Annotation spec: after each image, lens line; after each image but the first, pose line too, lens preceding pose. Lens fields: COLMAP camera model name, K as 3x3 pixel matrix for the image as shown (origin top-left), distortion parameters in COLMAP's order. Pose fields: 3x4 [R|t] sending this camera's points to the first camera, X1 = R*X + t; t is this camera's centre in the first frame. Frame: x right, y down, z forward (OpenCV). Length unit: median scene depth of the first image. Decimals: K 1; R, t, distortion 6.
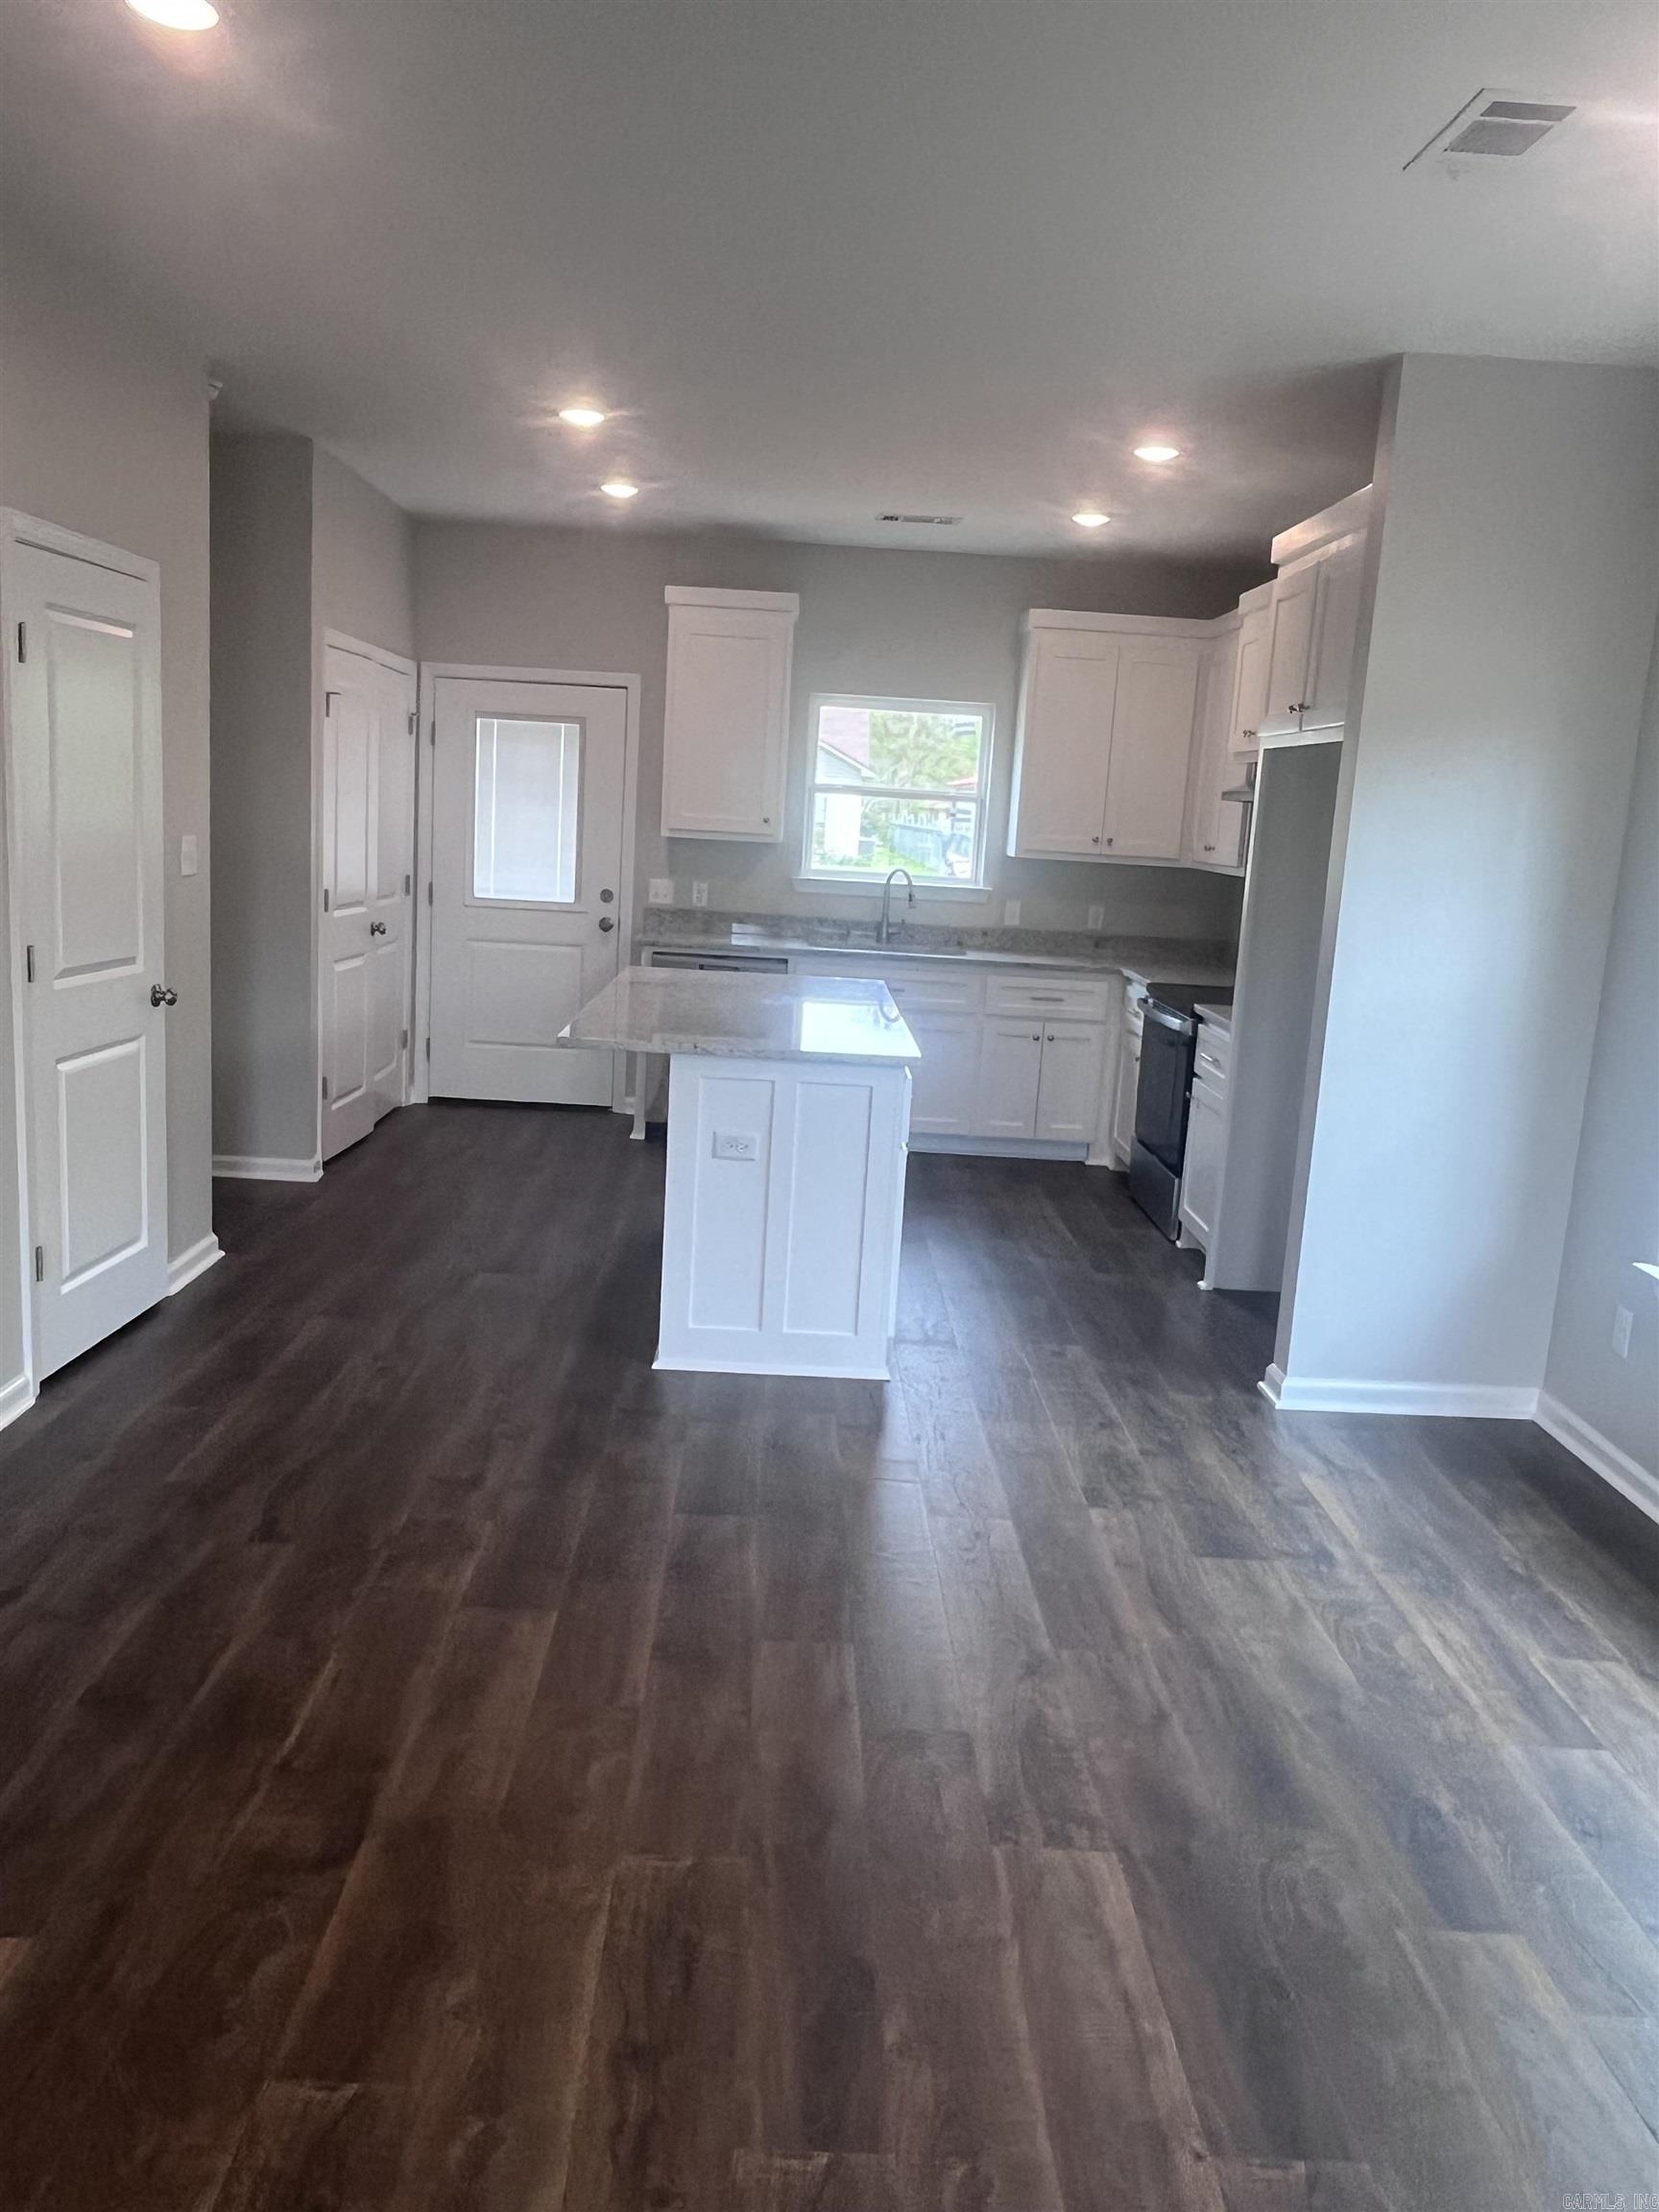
lens RADIAL K [[1642.6, 0, 813.1], [0, 1642.6, 1114.0], [0, 0, 1]] dist [0.002732, -0.016076]
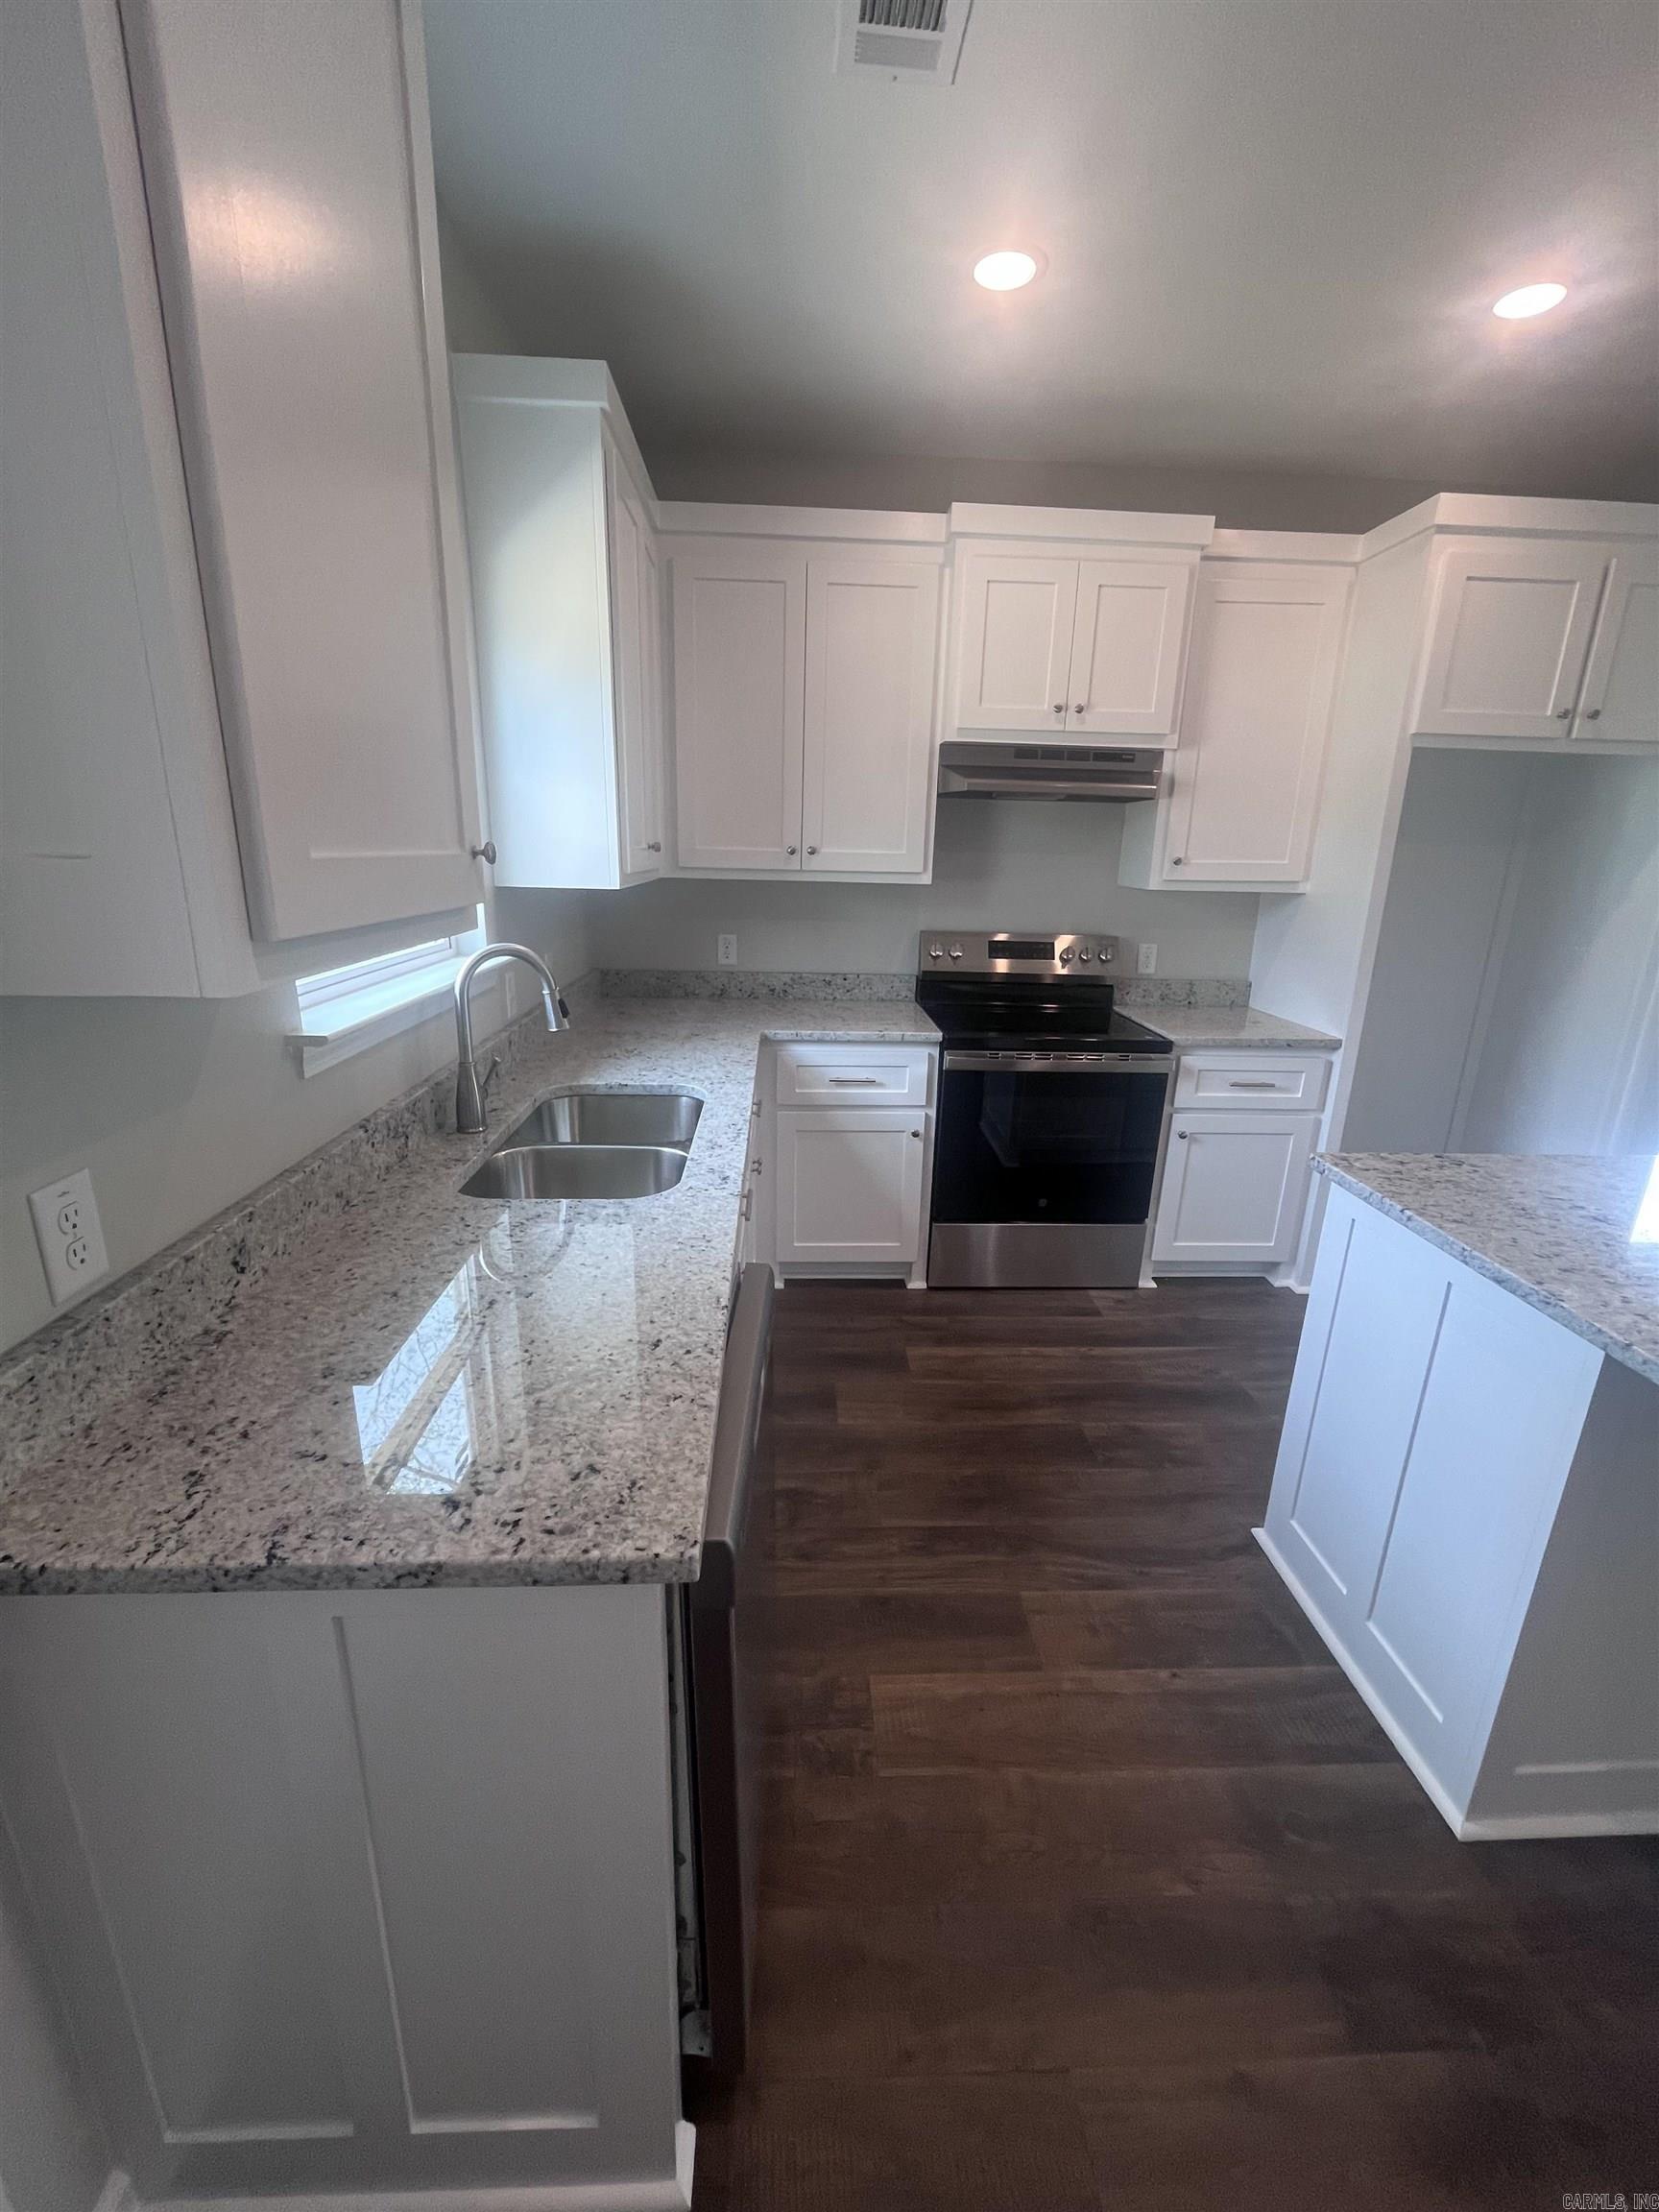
lens RADIAL K [[897.9, 0, 828.1], [0, 897.9, 1100.9], [0, 0, 1]] dist [-0.005222, 0.000304]
pose [[-0.030220, -0.334141, 0.942038, -0.247430], [0.159641, 0.928757, 0.334551, -0.244964], [-0.986712, 0.160498, 0.025276, 1.275724]]
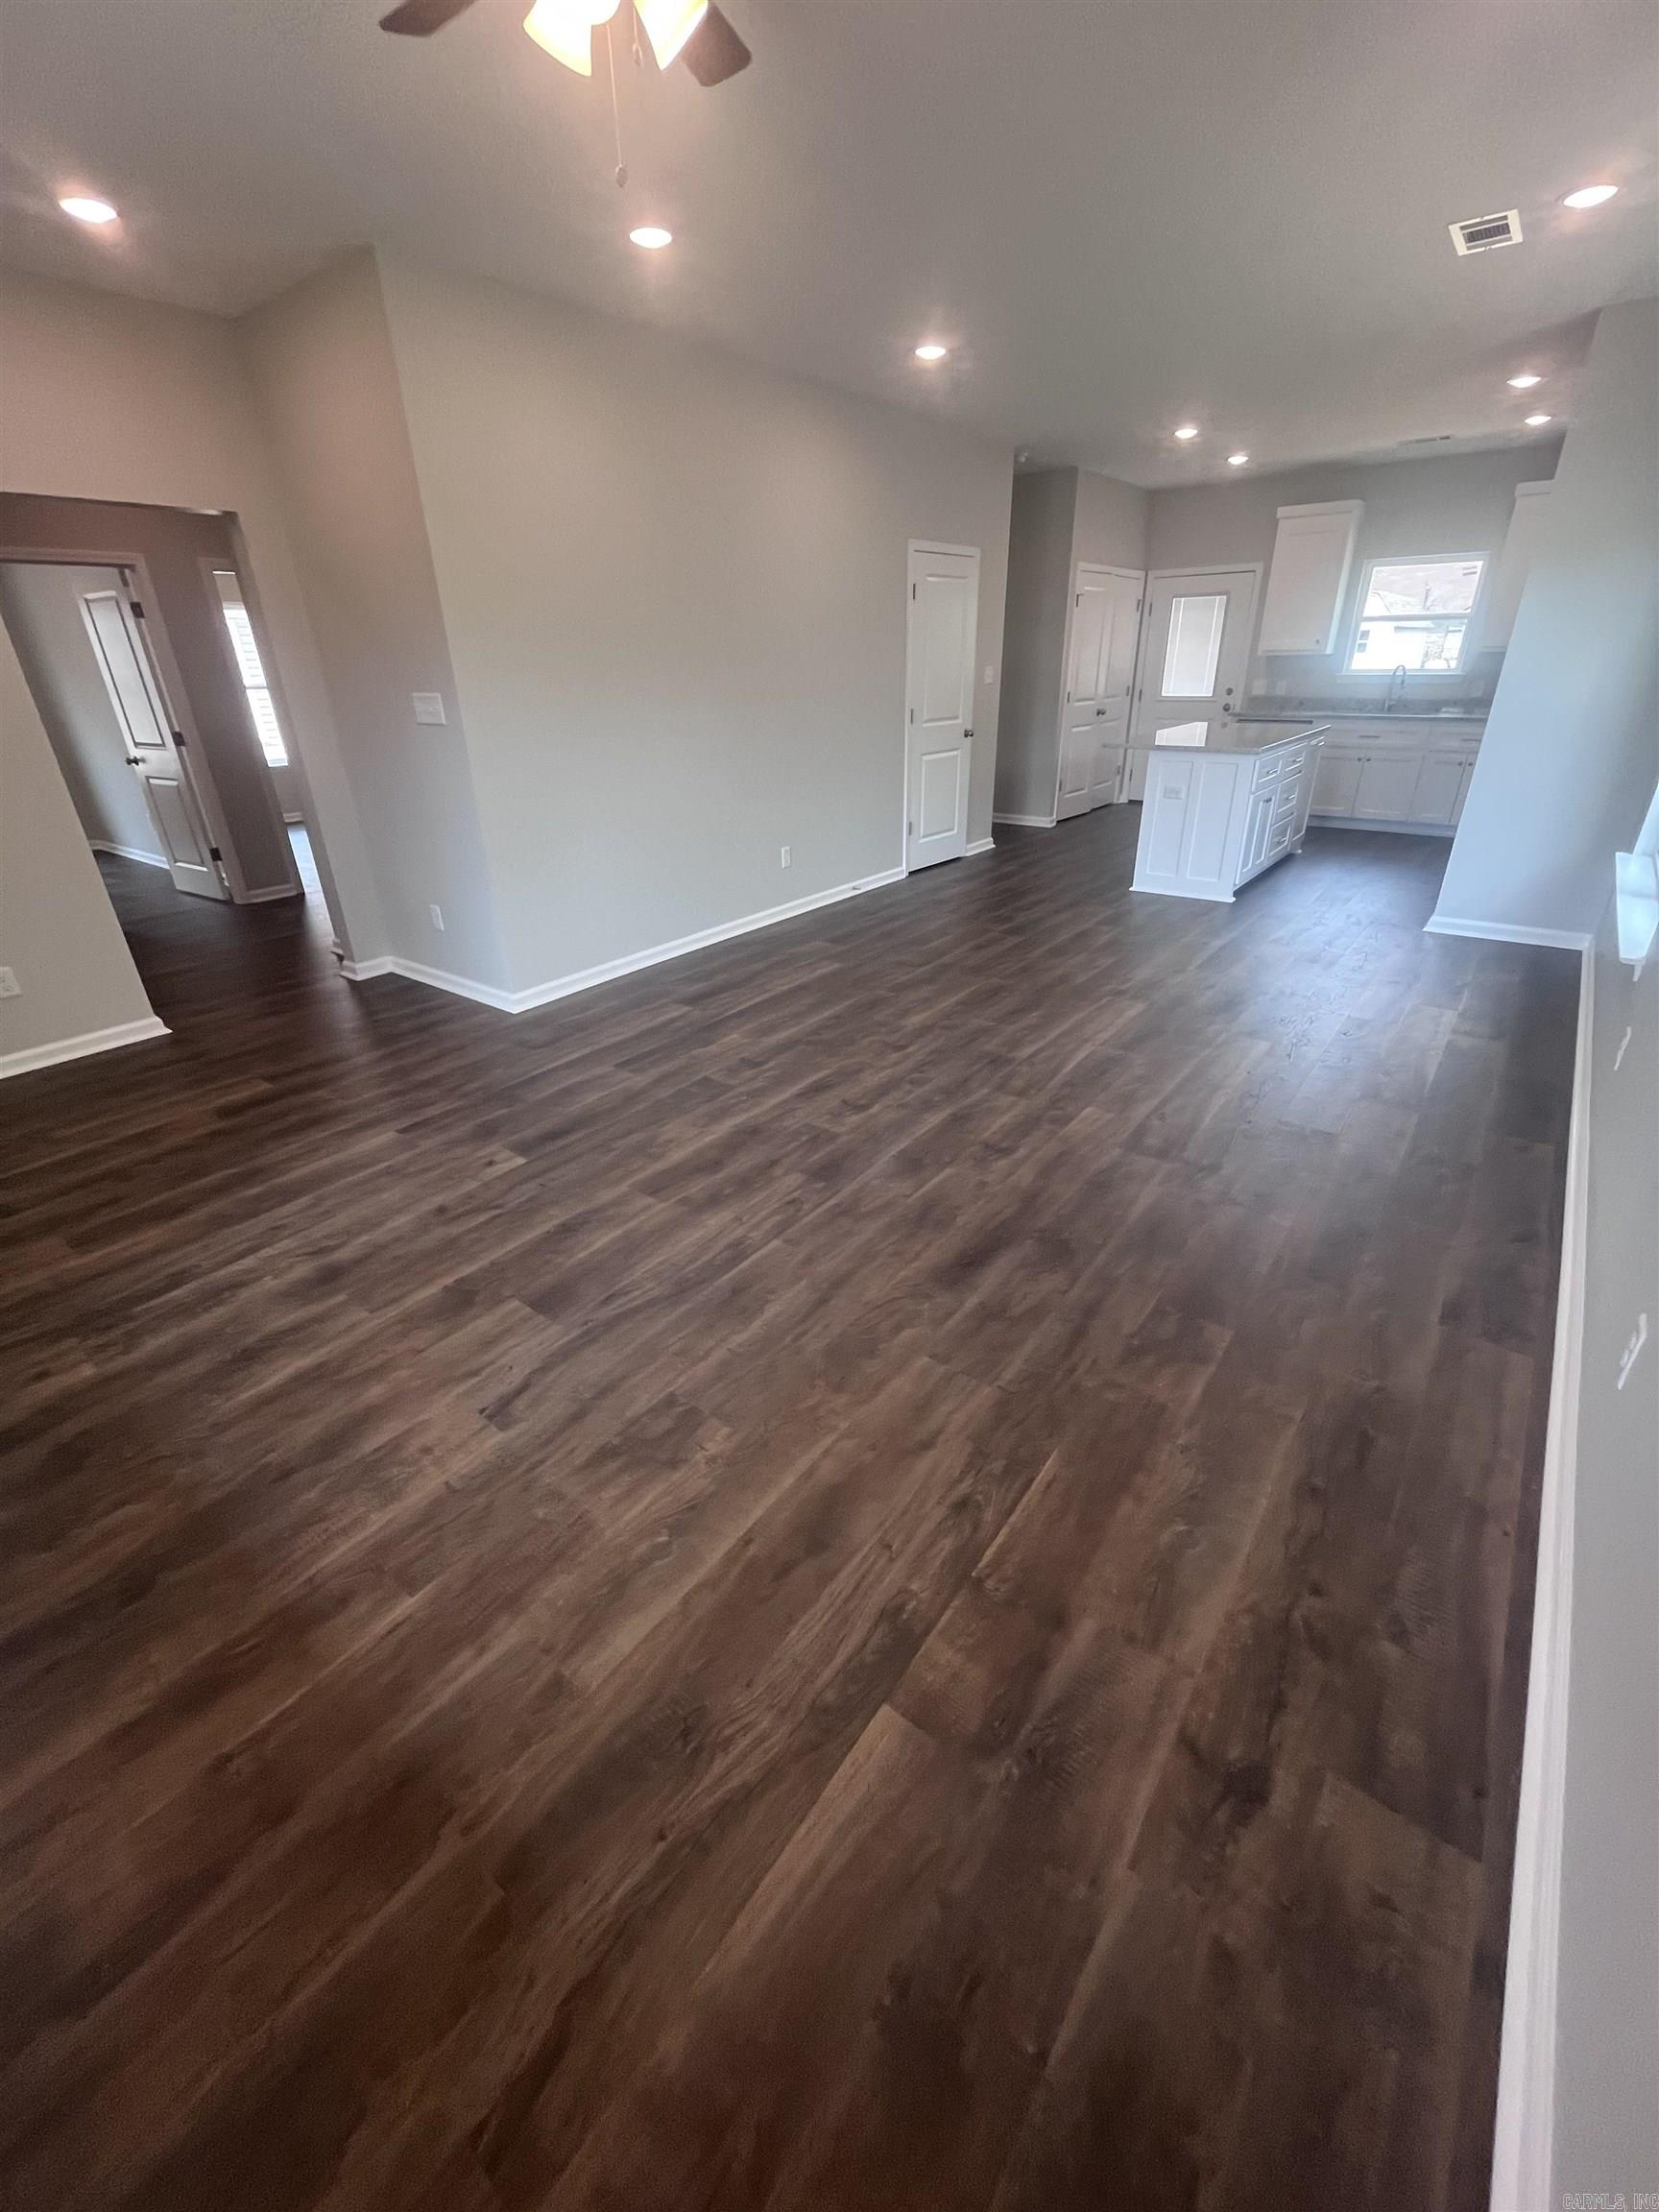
lens RADIAL K [[897.9, 0, 830.7], [0, 897.9, 1104.9], [0, 0, 1]] dist [-0.005222, 0.000304]
pose [[0.782629, 0.209657, -0.586120, 0.329085], [-0.047085, 0.958815, 0.280100, 0.088915], [0.620706, -0.191617, 0.760268, -0.283738]]
